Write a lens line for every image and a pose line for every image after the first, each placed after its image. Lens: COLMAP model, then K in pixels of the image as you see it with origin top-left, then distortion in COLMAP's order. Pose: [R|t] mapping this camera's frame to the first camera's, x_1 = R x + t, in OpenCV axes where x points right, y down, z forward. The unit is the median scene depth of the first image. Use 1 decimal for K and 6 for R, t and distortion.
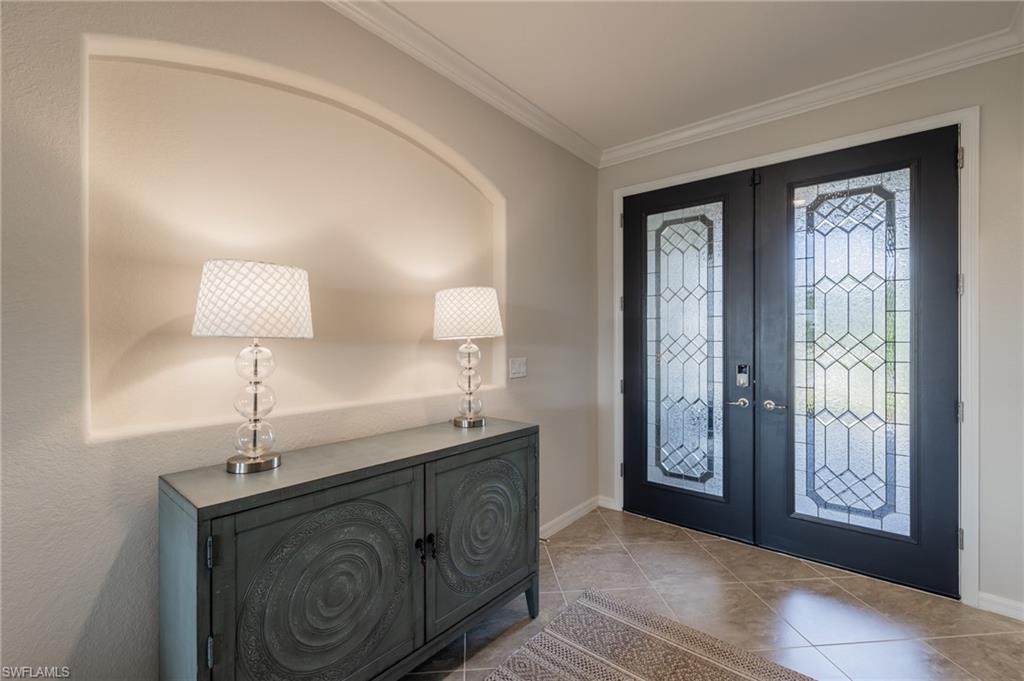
lens RADIAL K [[439.1, 0, 512.0], [0, 439.1, 339.0], [0, 0, 1]] dist [0.003519, -0.000752]
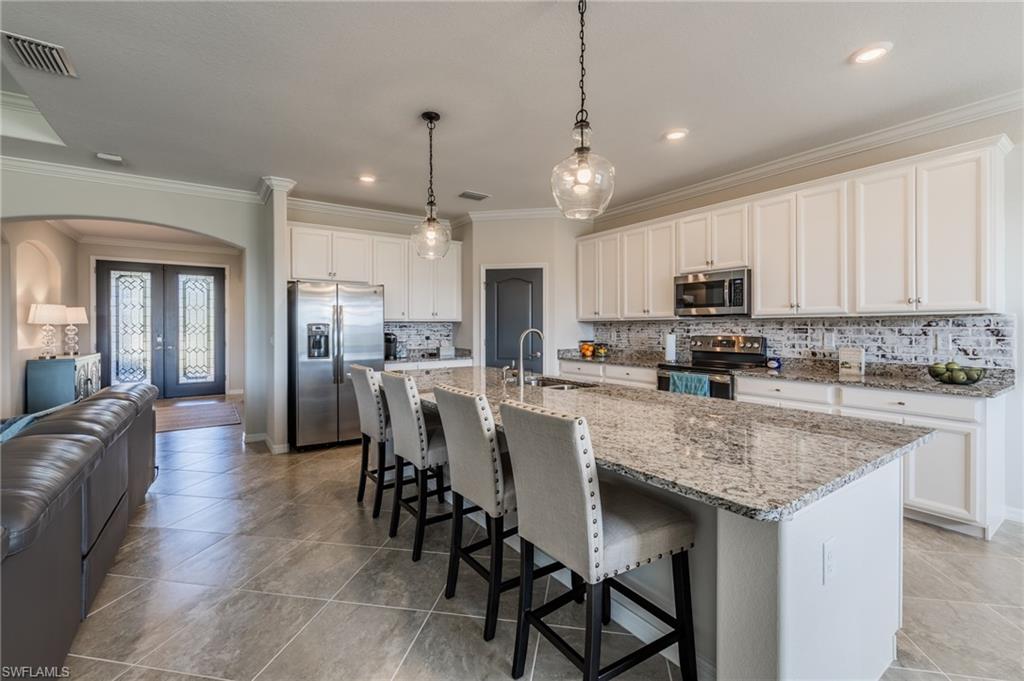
lens RADIAL K [[439.1, 0, 510.2], [0, 439.1, 329.7], [0, 0, 1]] dist [0.003519, -0.000752]
pose [[0.263243, -0.002741, 0.964726, -1.676839], [-0.000294, 0.999996, 0.002922, 0.023046], [-0.964730, -0.001053, 0.263241, -1.990254]]
